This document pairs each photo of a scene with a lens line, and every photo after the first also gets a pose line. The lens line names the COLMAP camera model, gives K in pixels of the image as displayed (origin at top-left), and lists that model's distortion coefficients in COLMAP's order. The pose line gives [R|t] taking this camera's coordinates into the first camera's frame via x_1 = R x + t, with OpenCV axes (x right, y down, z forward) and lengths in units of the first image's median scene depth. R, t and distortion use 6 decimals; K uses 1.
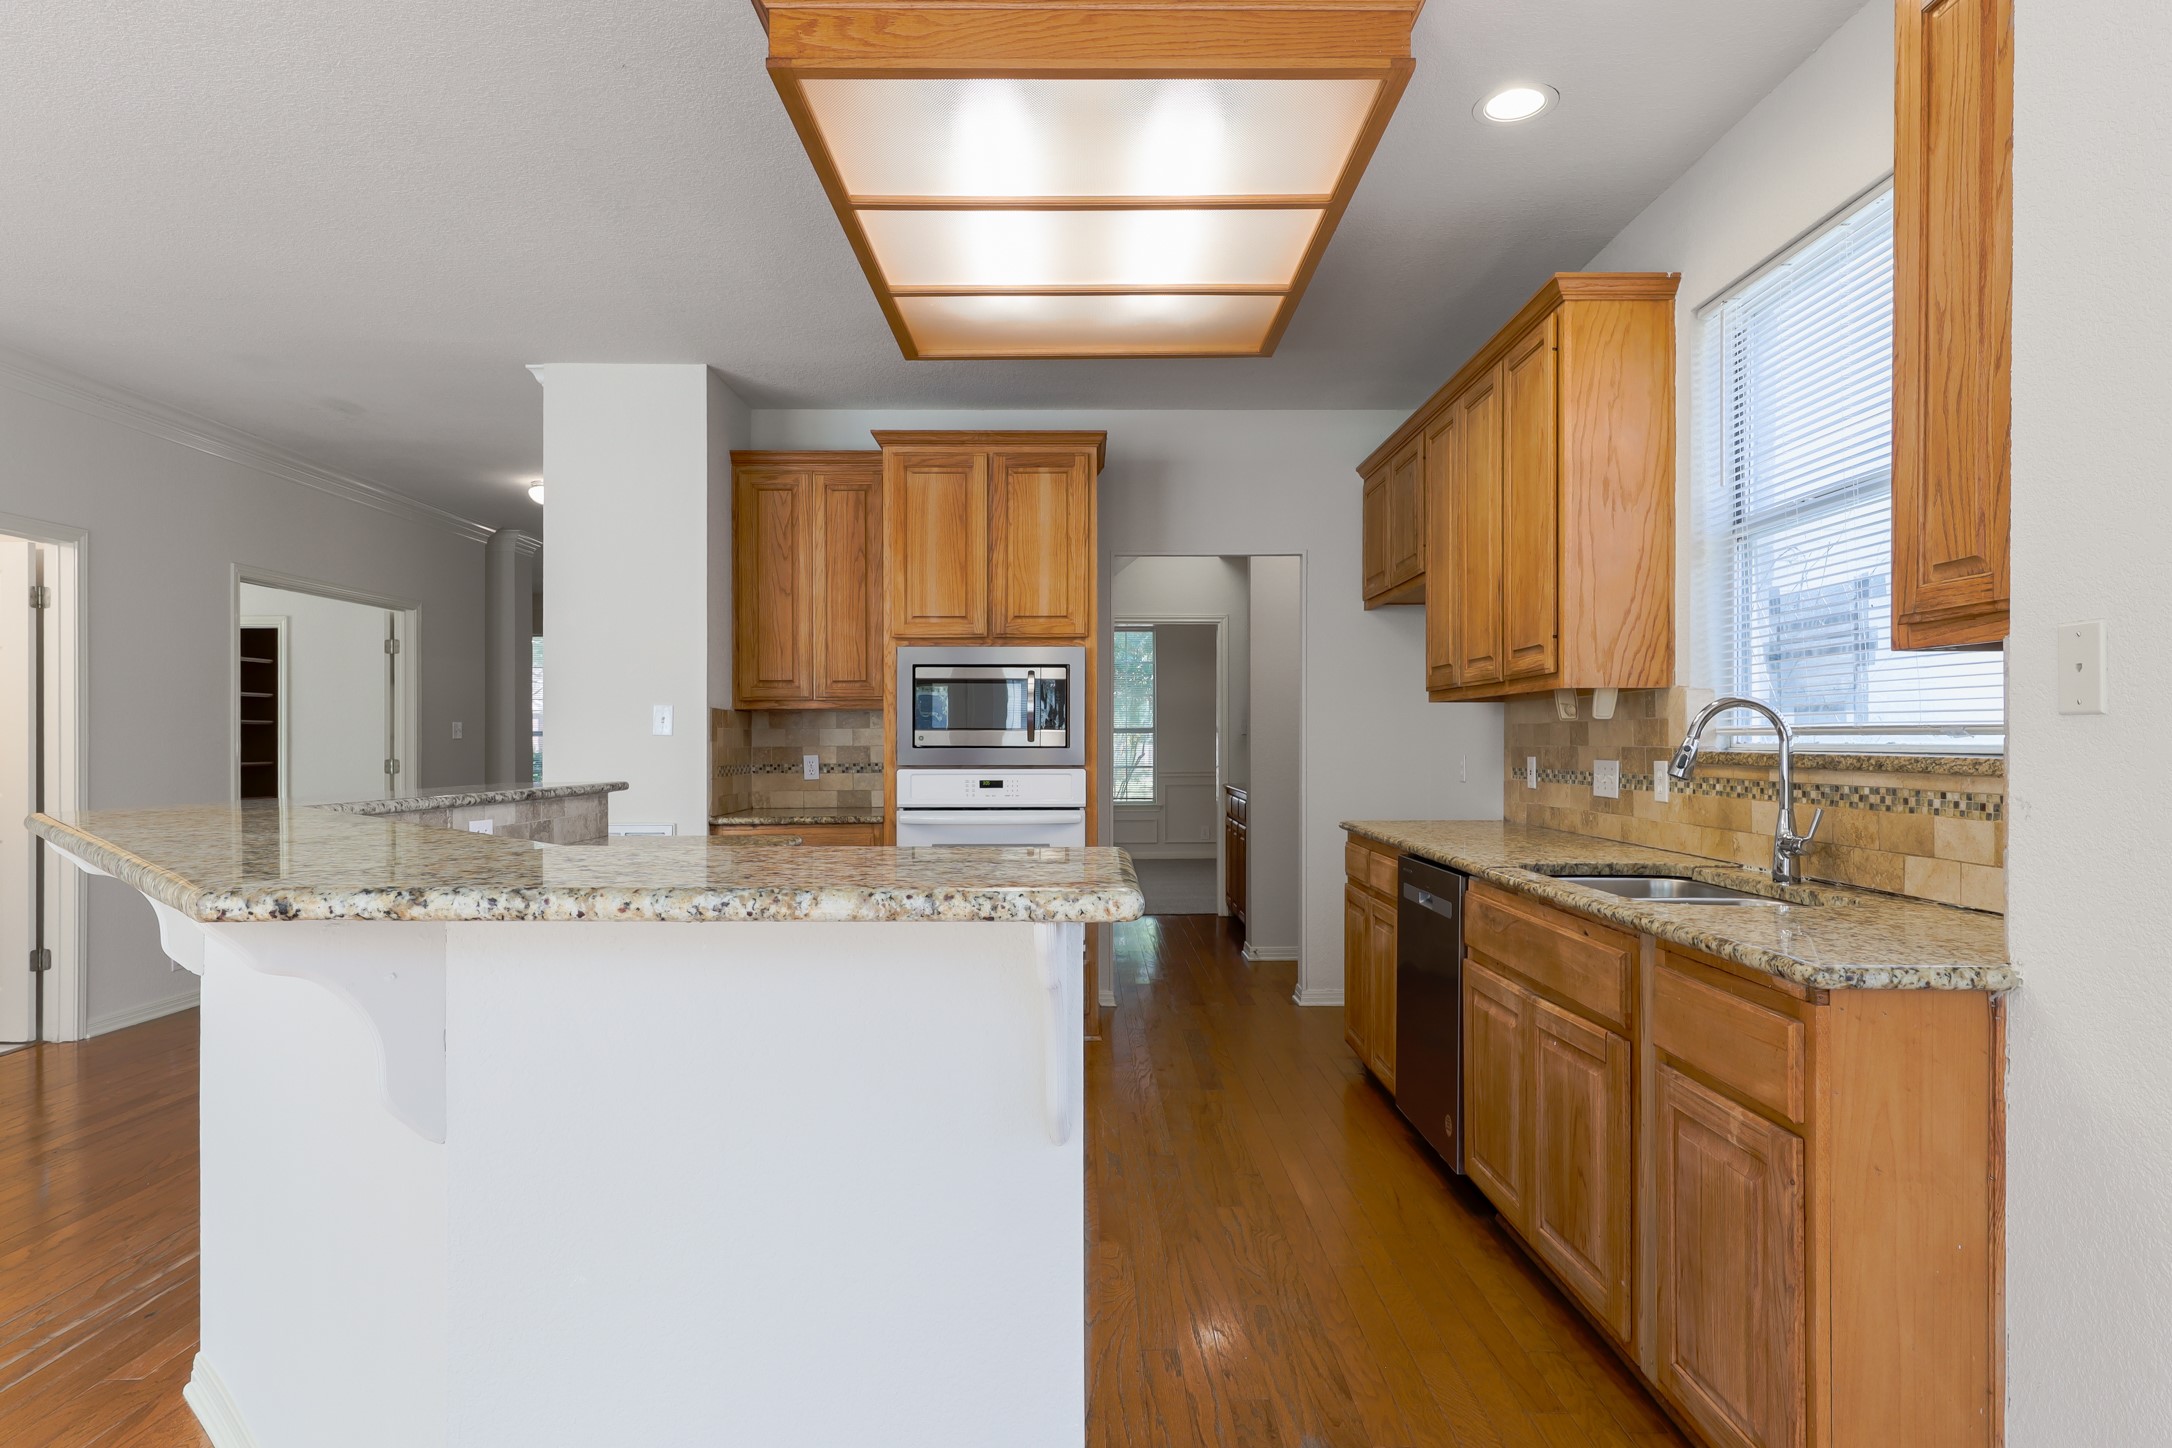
lens RADIAL K [[1135.8, 0, 1086.0], [0, 1135.8, 724.0], [0, 0, 1]] dist [-0.023230, 0.000139]
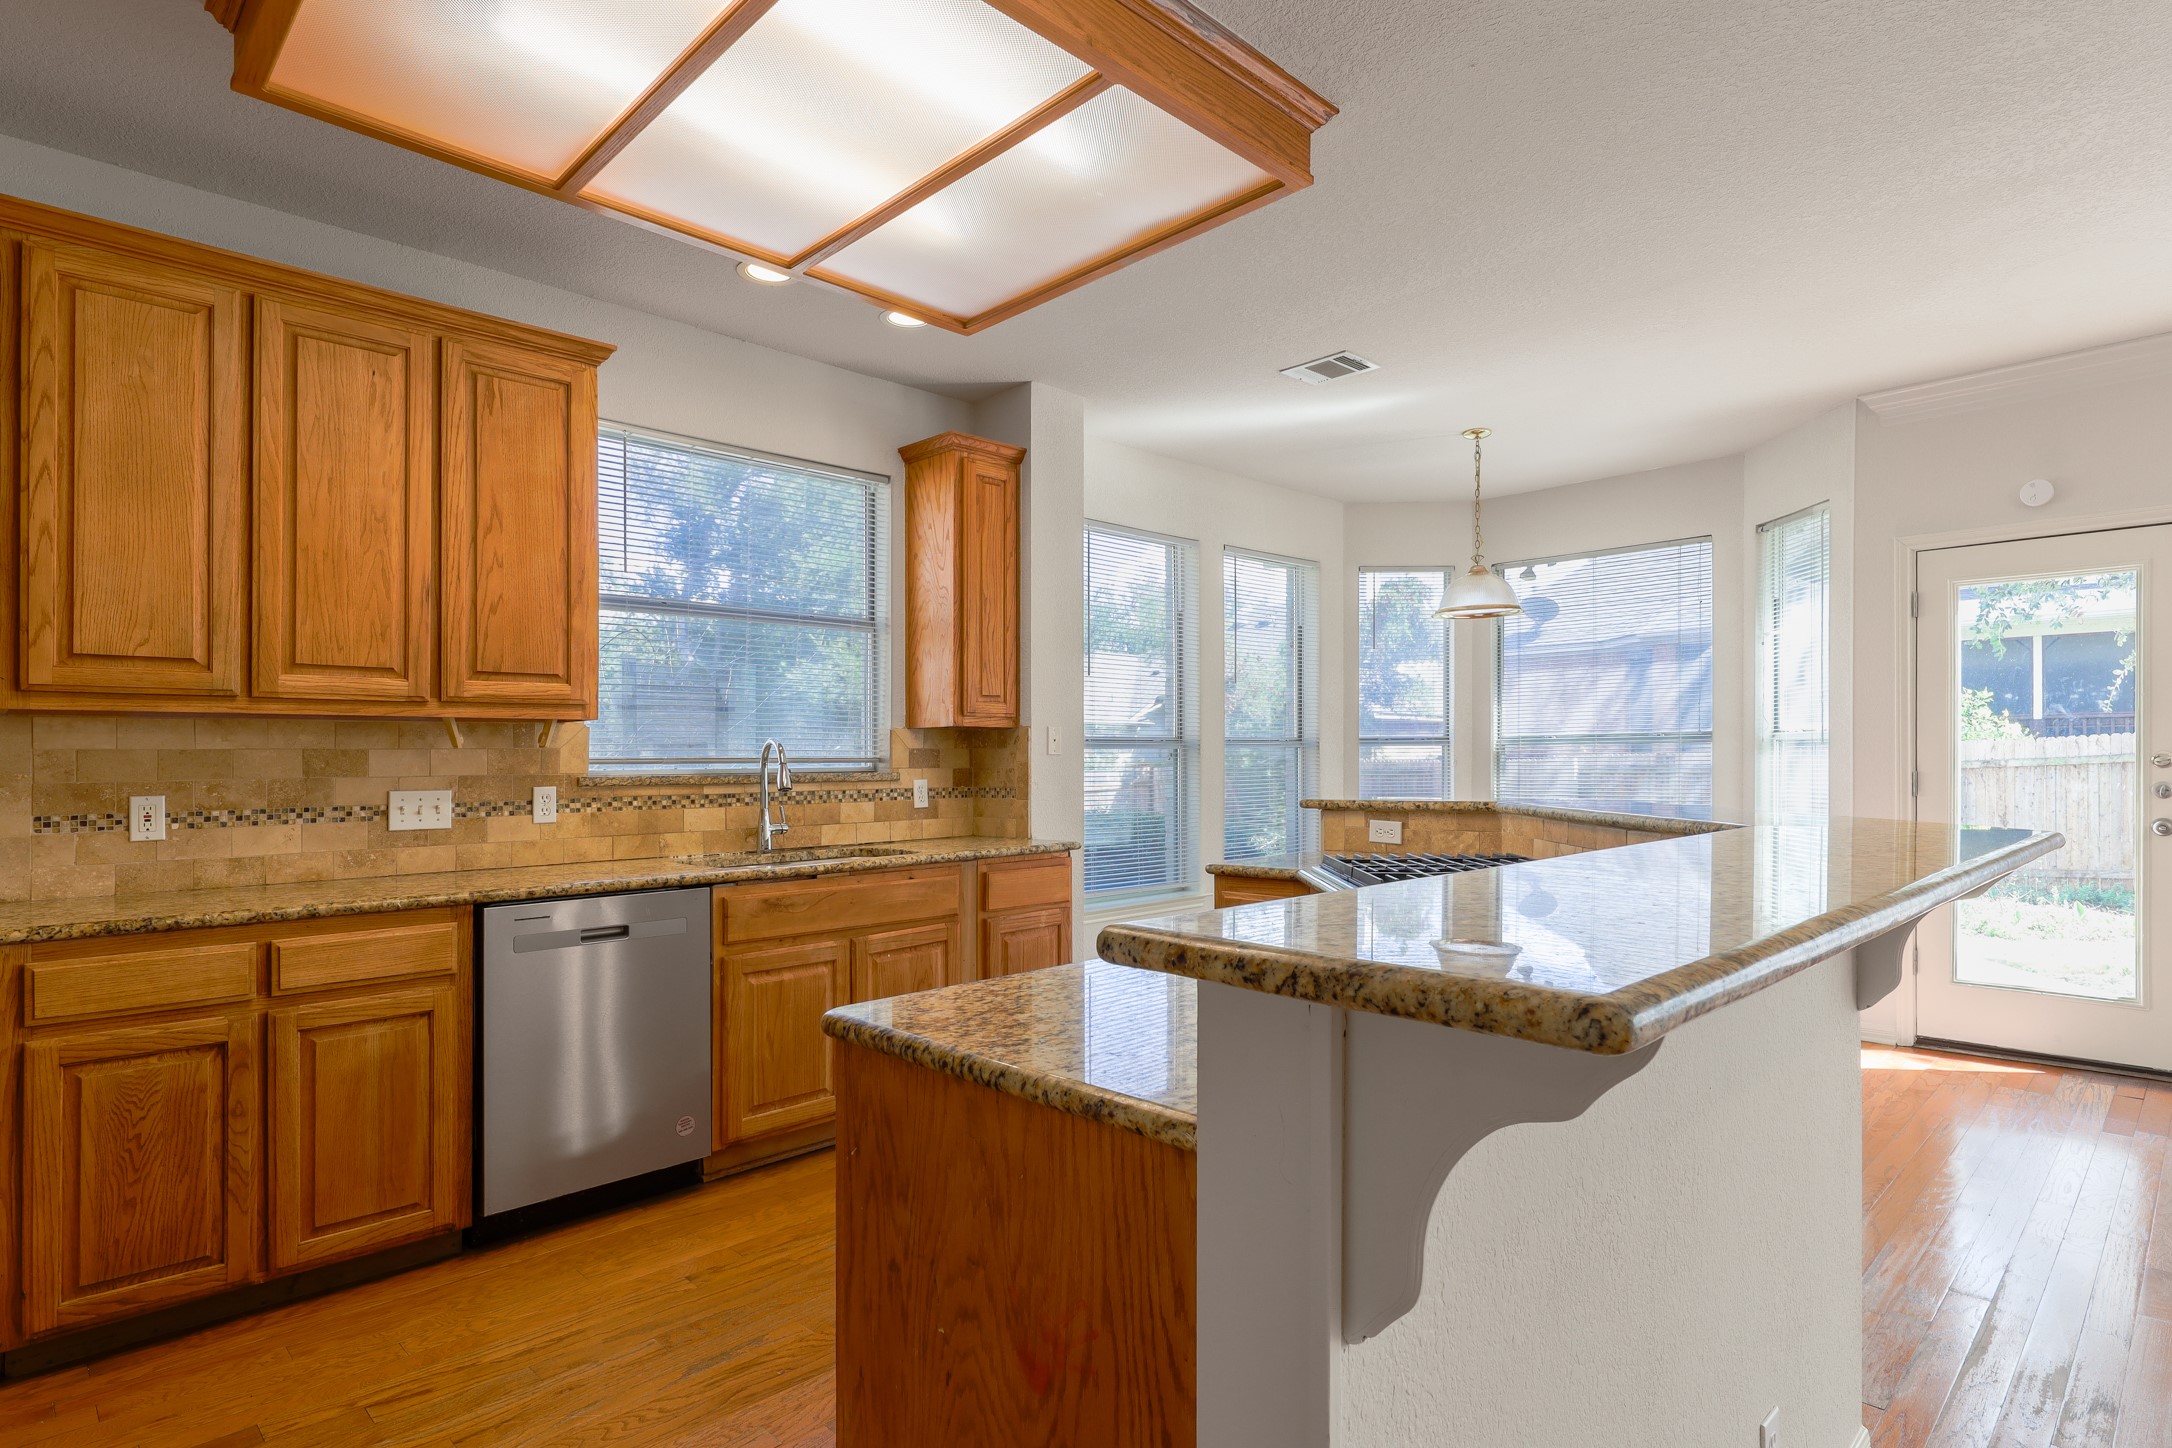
lens RADIAL K [[1111.0, 0, 1122.6], [0, 1111.0, 754.3], [0, 0, 1]] dist [-0.009895, -0.000172]
pose [[-0.706151, 0.007026, 0.708027, -0.959363], [-0.002879, 0.999914, -0.012794, 0.018179], [-0.708056, -0.011073, -0.706070, 1.939131]]
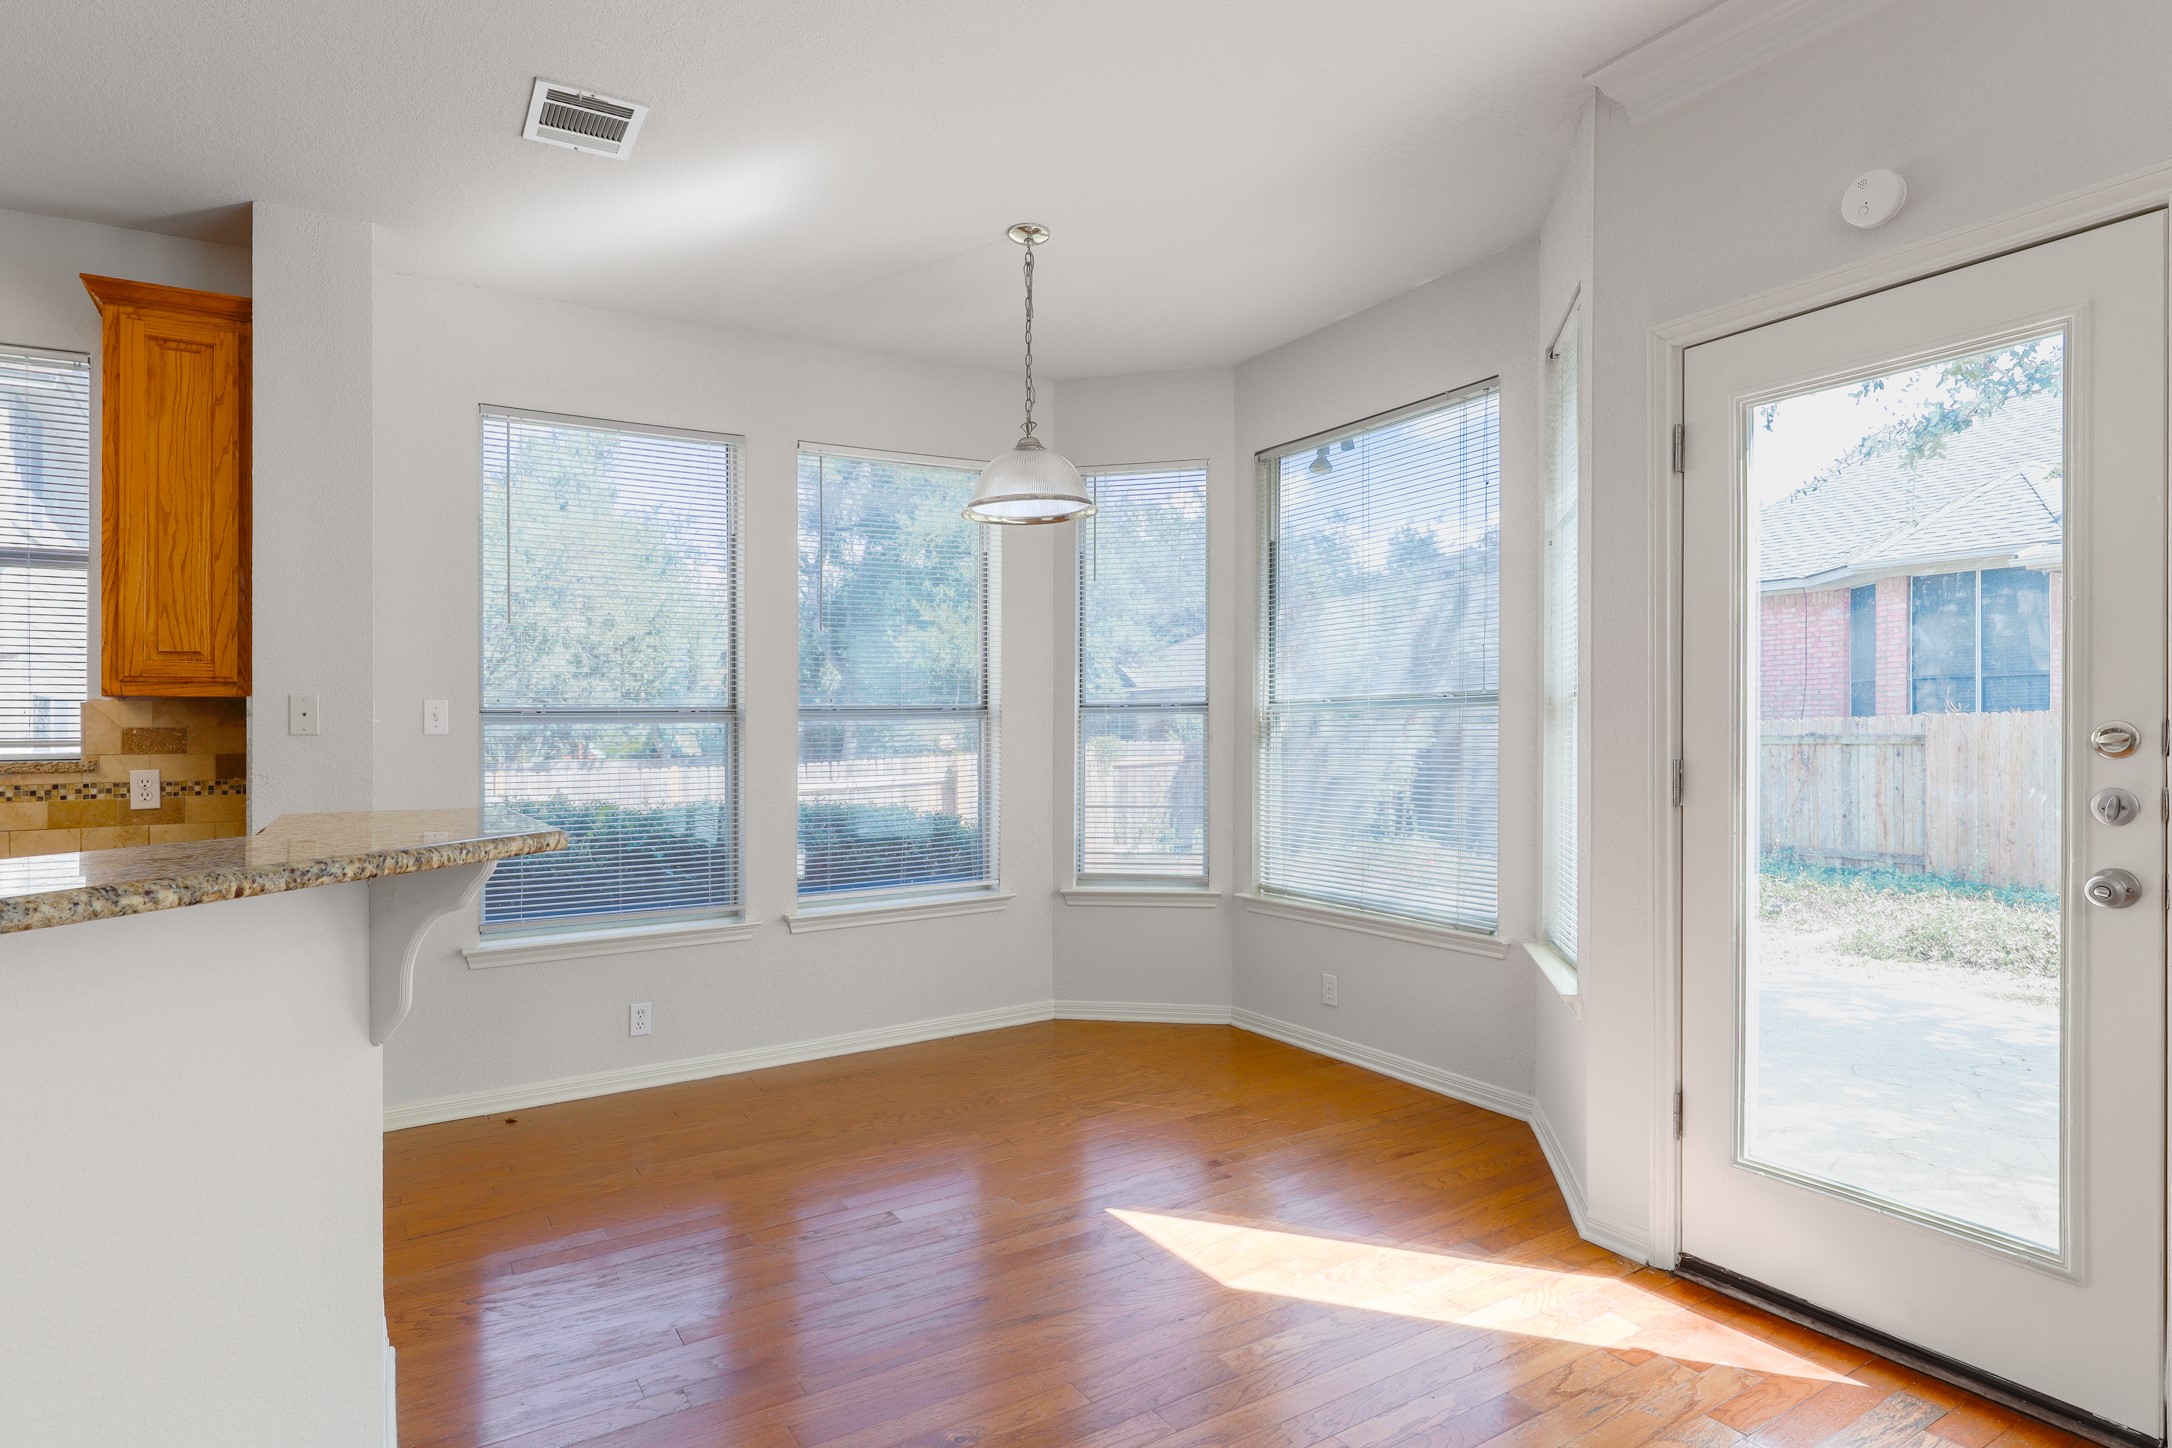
lens RADIAL K [[1135.8, 0, 1086.0], [0, 1135.8, 724.0], [0, 0, 1]] dist [-0.023230, 0.000139]
pose [[-0.534254, 0.005811, 0.845304, -1.171750], [-0.000426, 0.999974, -0.007144, -0.010319], [-0.845324, -0.004177, -0.534238, 0.538107]]
